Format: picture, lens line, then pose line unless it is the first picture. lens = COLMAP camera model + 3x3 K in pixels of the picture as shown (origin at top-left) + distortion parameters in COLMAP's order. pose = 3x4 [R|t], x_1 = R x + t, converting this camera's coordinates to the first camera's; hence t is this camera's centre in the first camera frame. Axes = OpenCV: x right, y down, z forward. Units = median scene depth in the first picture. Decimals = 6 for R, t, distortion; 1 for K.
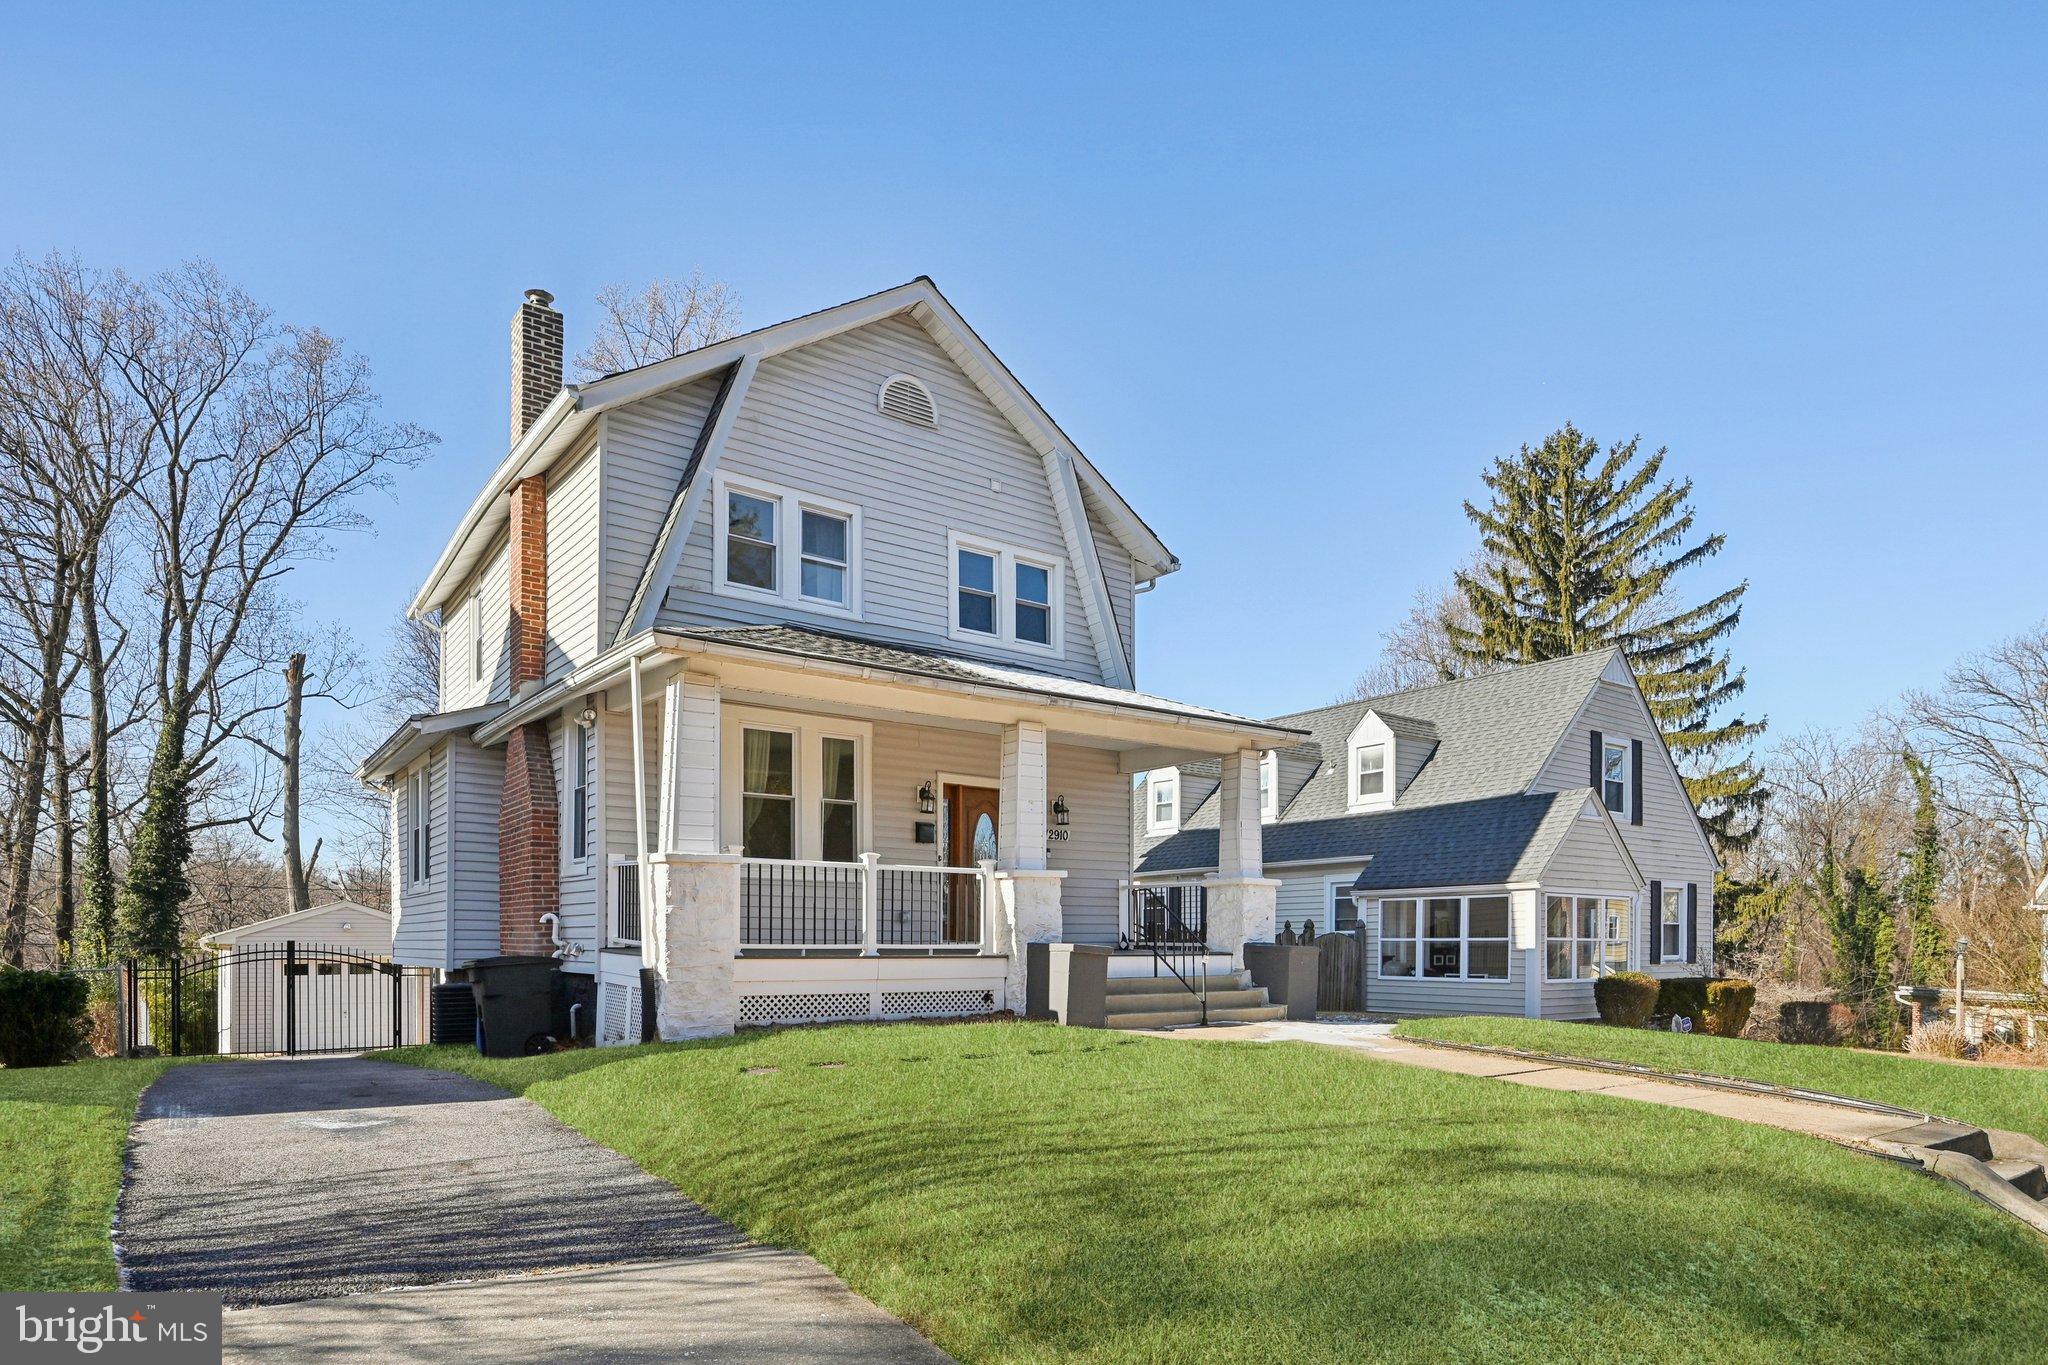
lens RADIAL K [[1209.7, 0, 1006.3], [0, 1209.7, 962.6], [0, 0, 1]] dist [-0.000609, 0.000692]
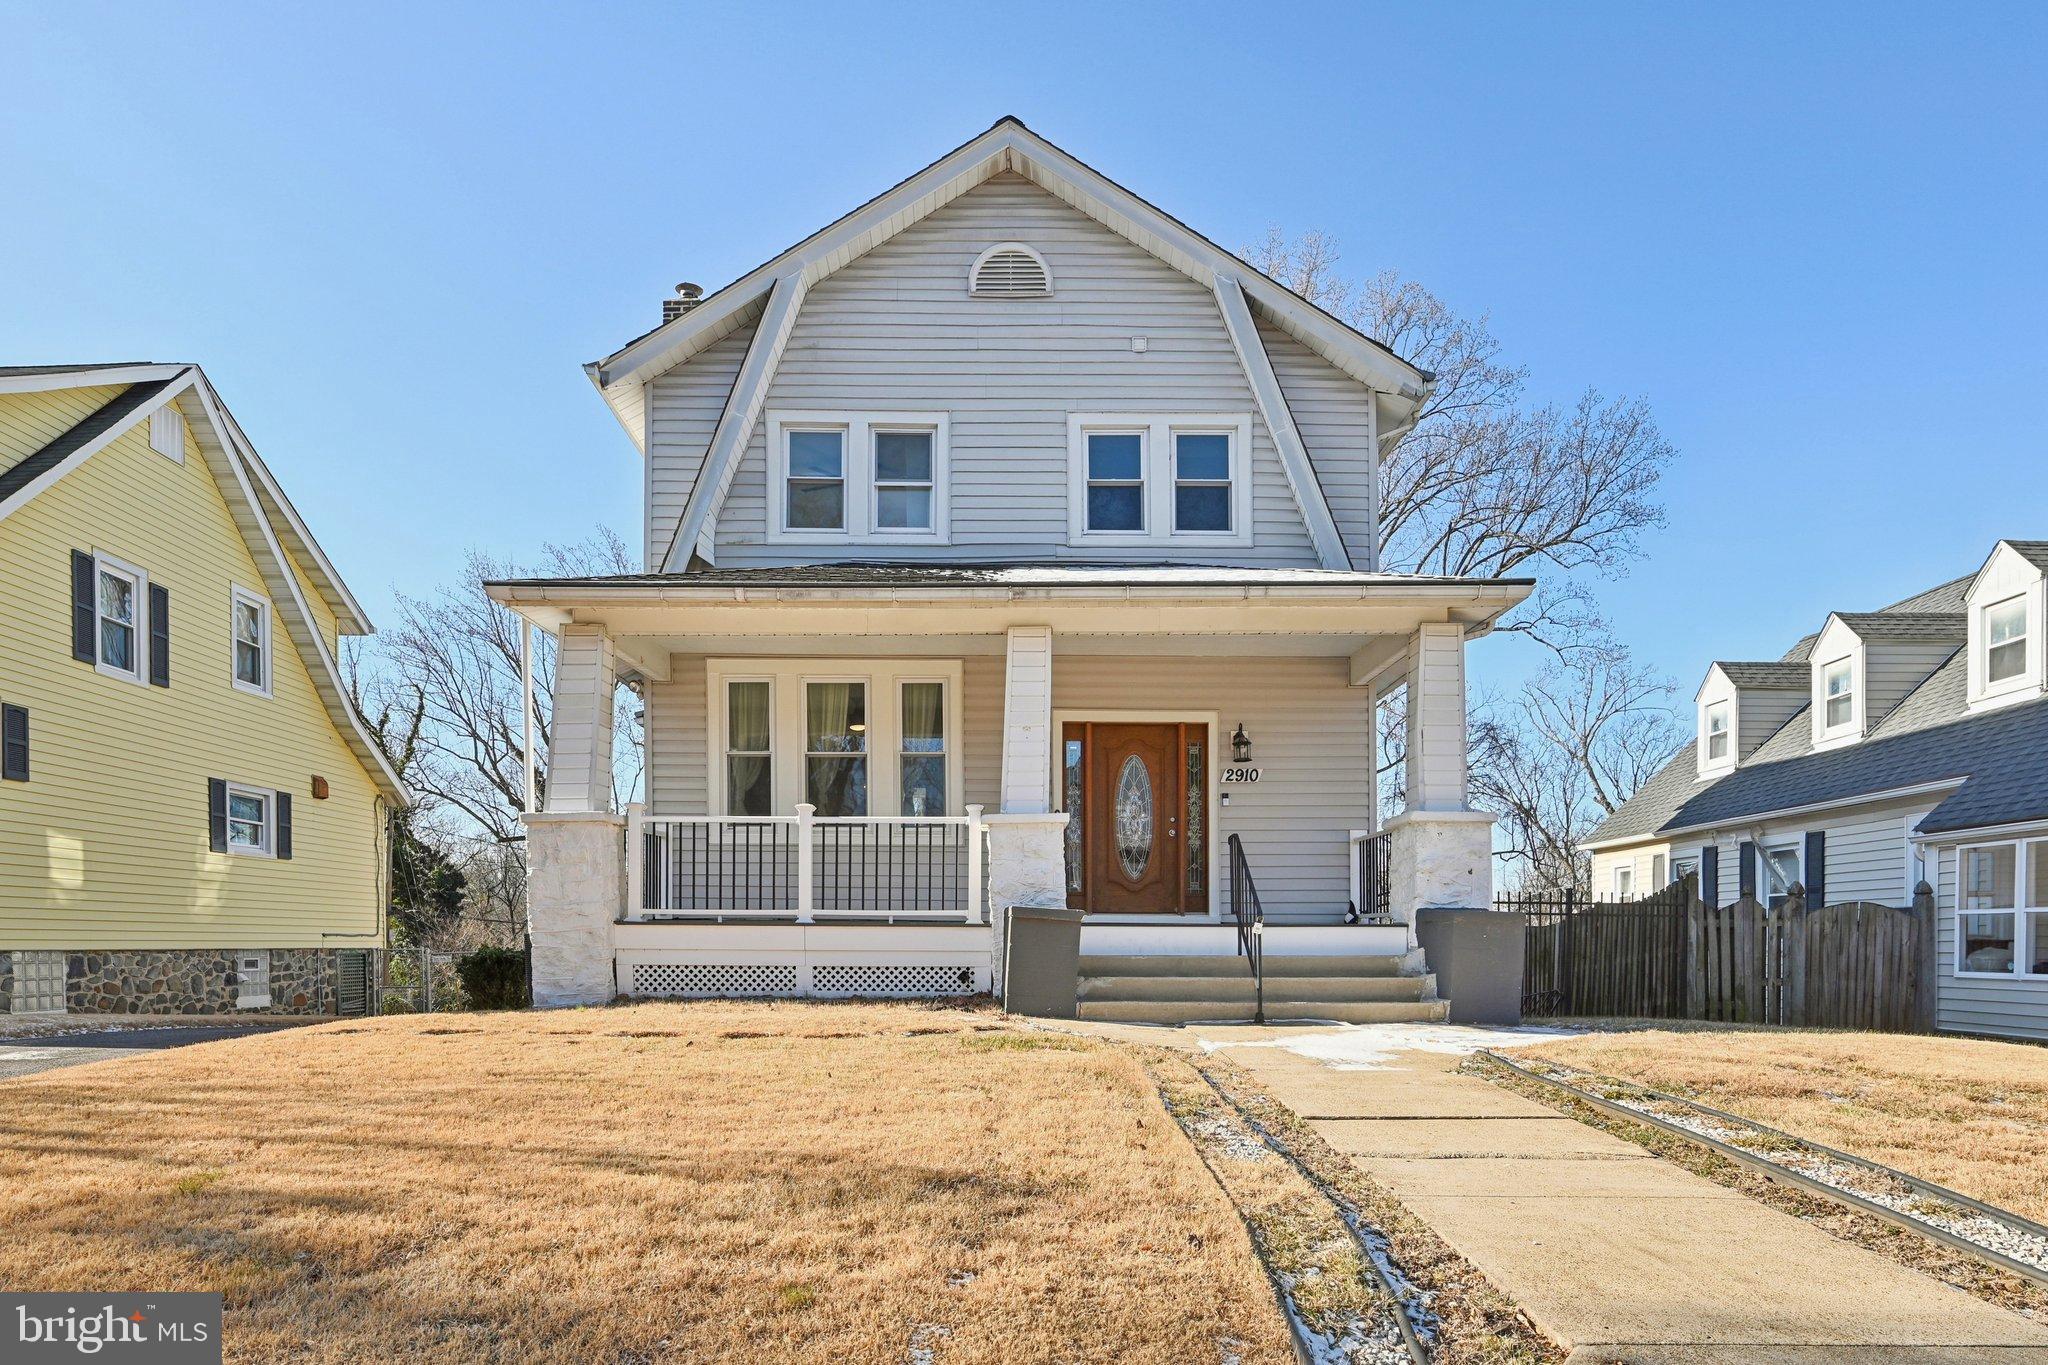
lens RADIAL K [[1209.7, 0, 1006.3], [0, 1209.7, 962.6], [0, 0, 1]] dist [-0.000609, 0.000692]
pose [[0.797472, 0.010966, -0.603256, 0.424595], [-0.011771, 0.999927, 0.002617, 0.015048], [0.603241, 0.005014, 0.797543, 0.320593]]
